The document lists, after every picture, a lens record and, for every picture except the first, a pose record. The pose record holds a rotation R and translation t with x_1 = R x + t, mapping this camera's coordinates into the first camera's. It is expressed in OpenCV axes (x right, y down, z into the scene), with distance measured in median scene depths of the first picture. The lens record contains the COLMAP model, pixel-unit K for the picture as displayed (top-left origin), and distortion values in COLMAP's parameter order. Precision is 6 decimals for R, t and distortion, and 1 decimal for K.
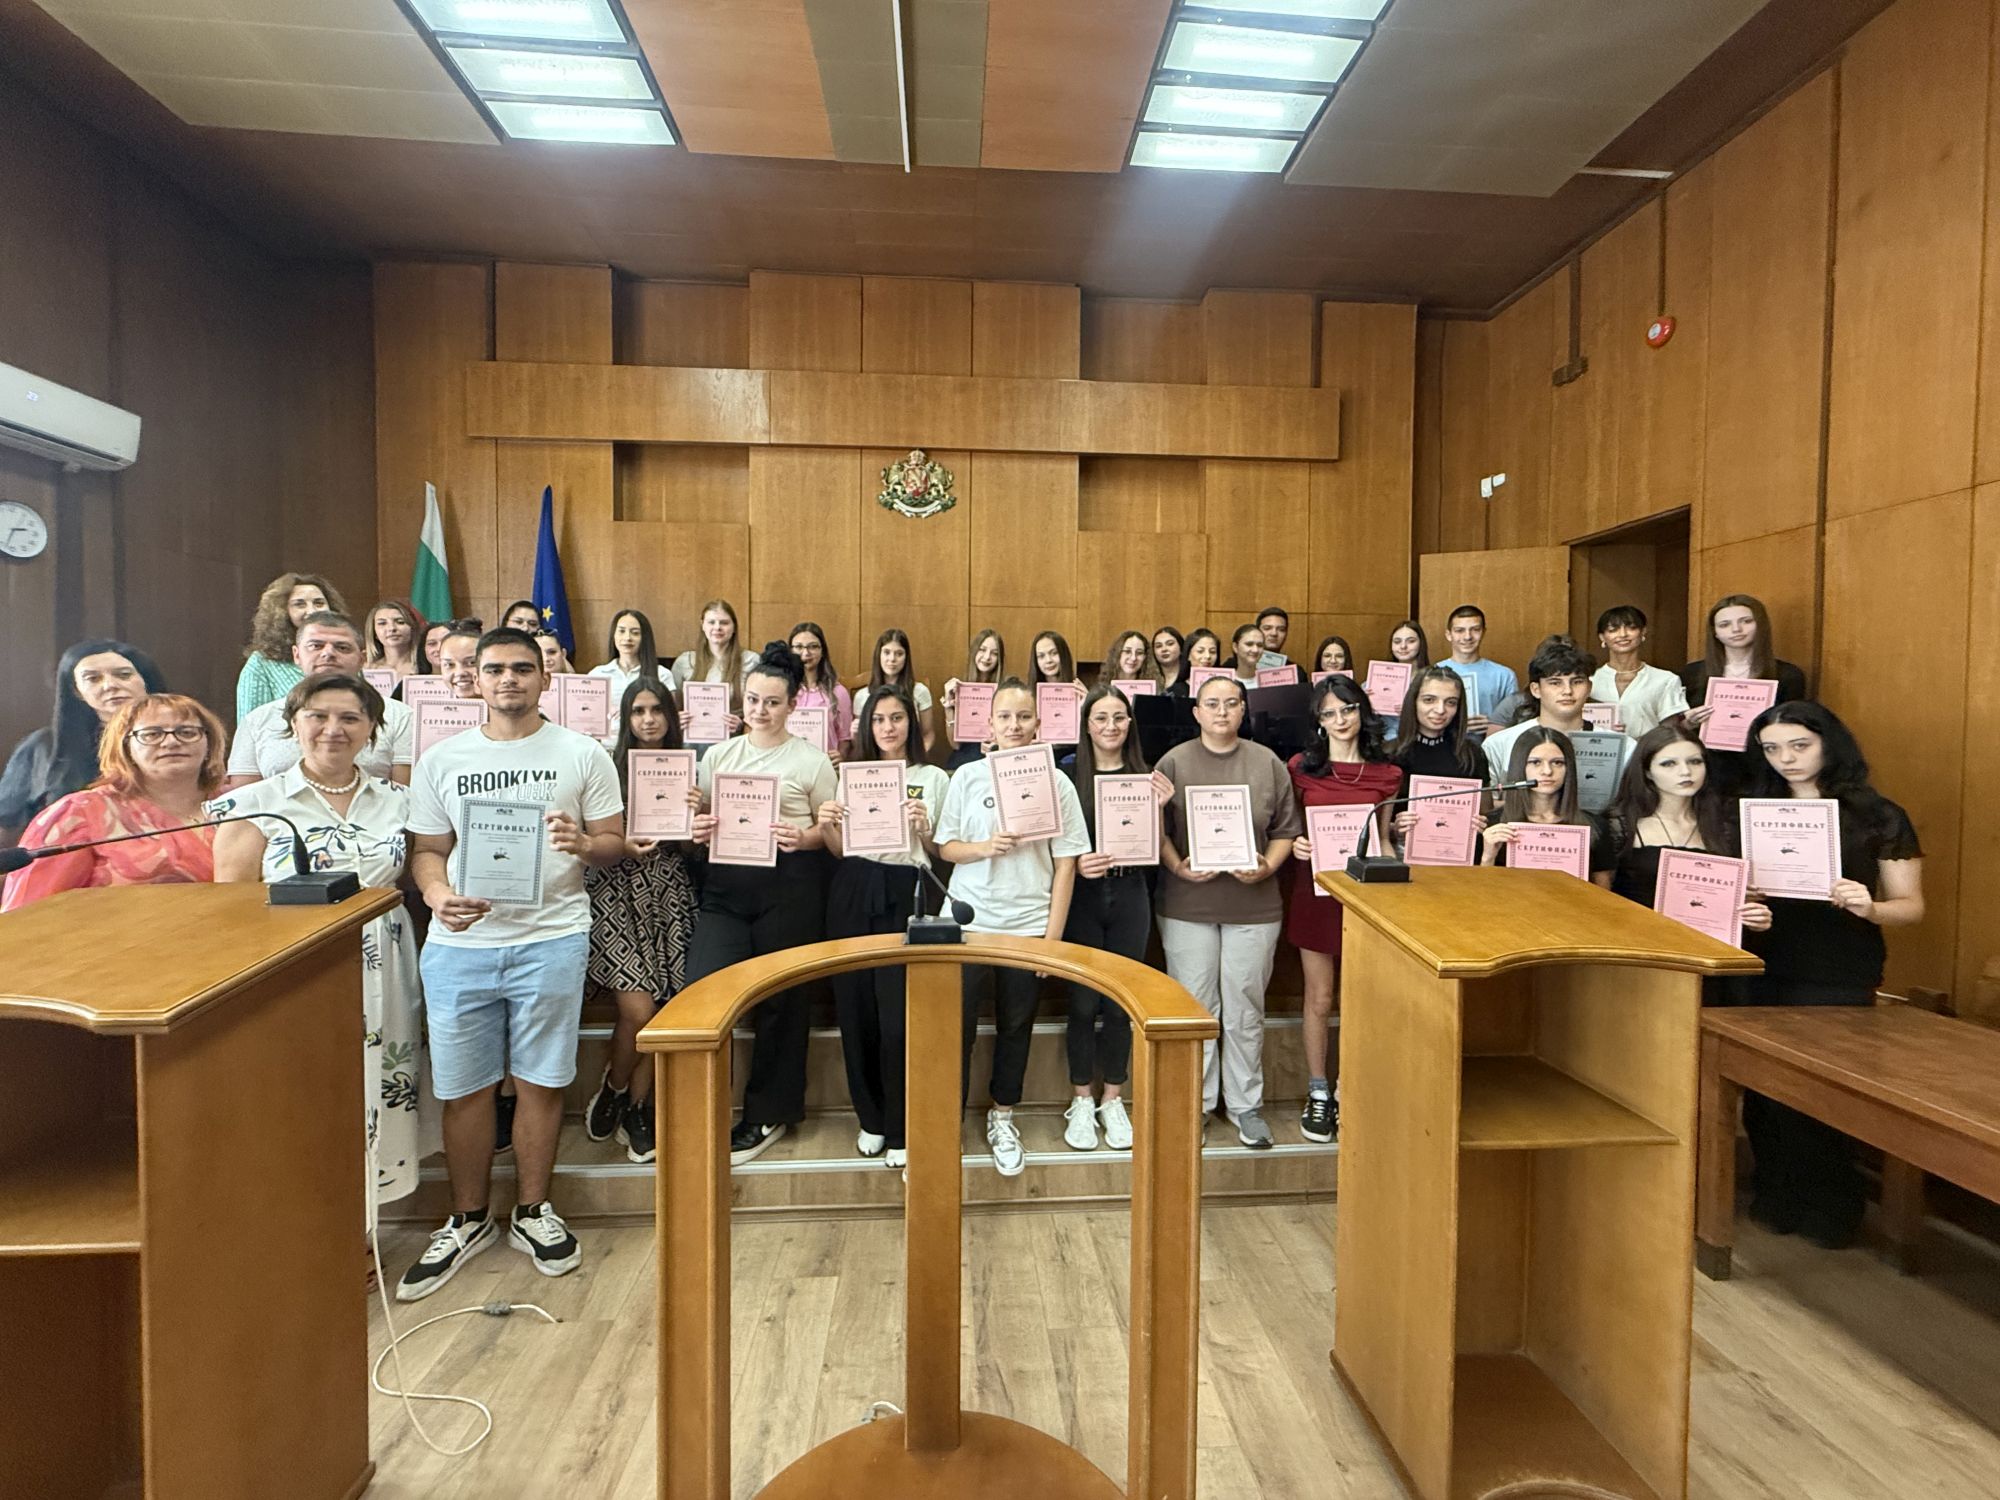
lens RADIAL K [[785.5, 0, 1000.0], [0, 785.5, 750.0], [0, 0, 1]] dist [0.001768, 0.000774]
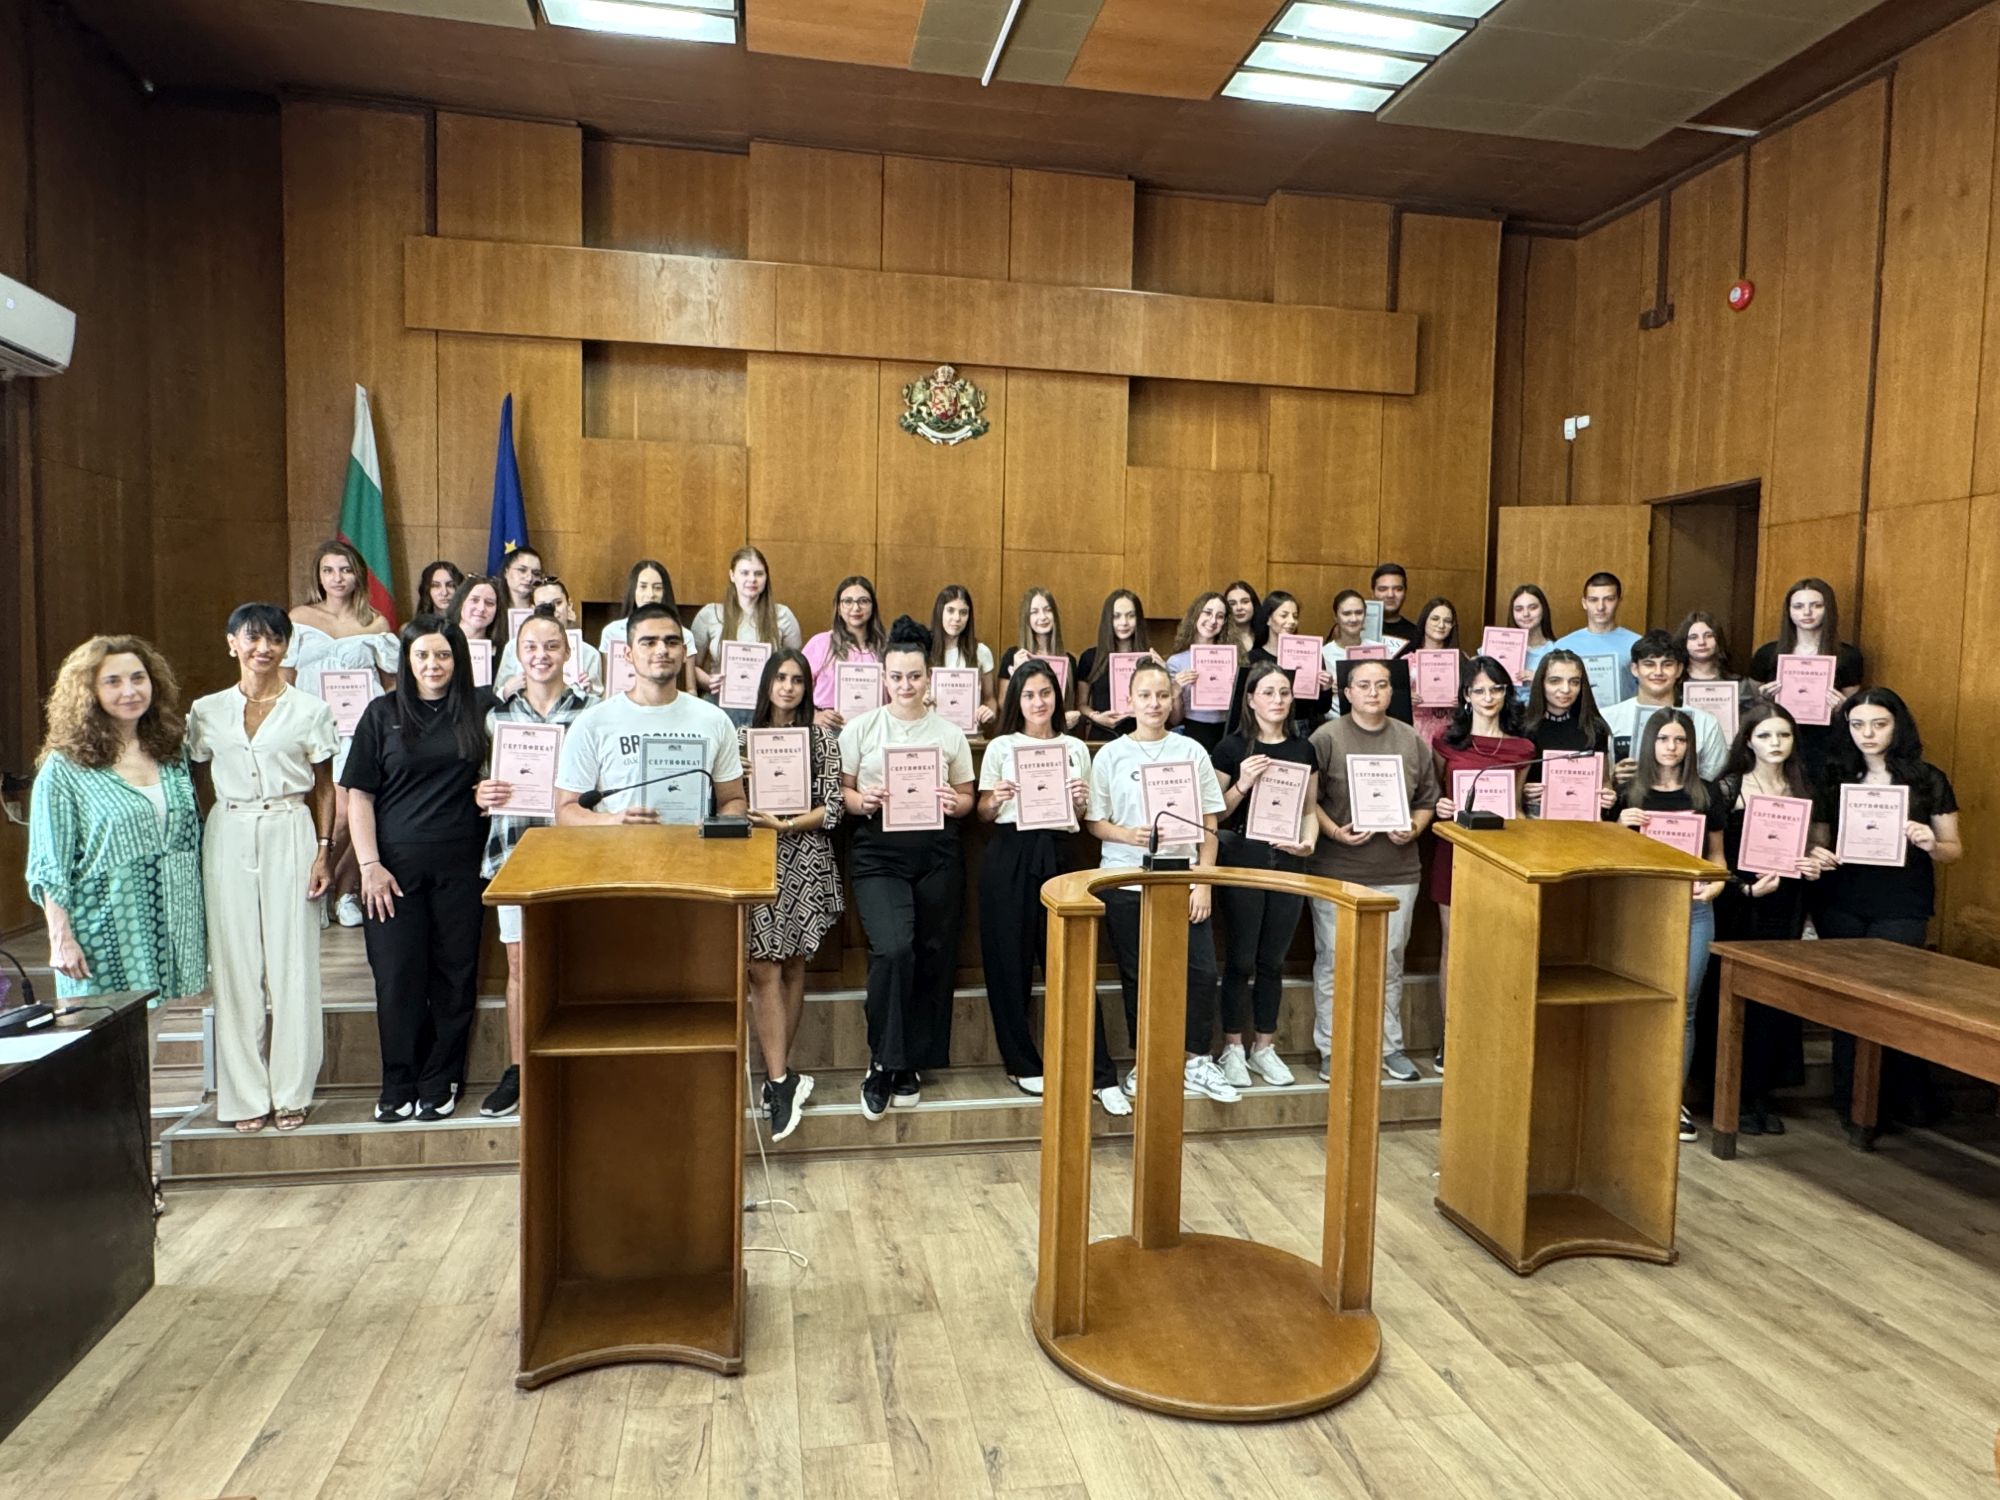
lens RADIAL K [[1223.9, 0, 1000.0], [0, 1223.9, 750.0], [0, 0, 1]] dist [0.009834, -0.000945]
pose [[0.992313, 0.006123, 0.123606, -0.220125], [-0.010272, 0.999404, 0.032952, -0.008840], [-0.123330, -0.033968, 0.991784, -0.358049]]
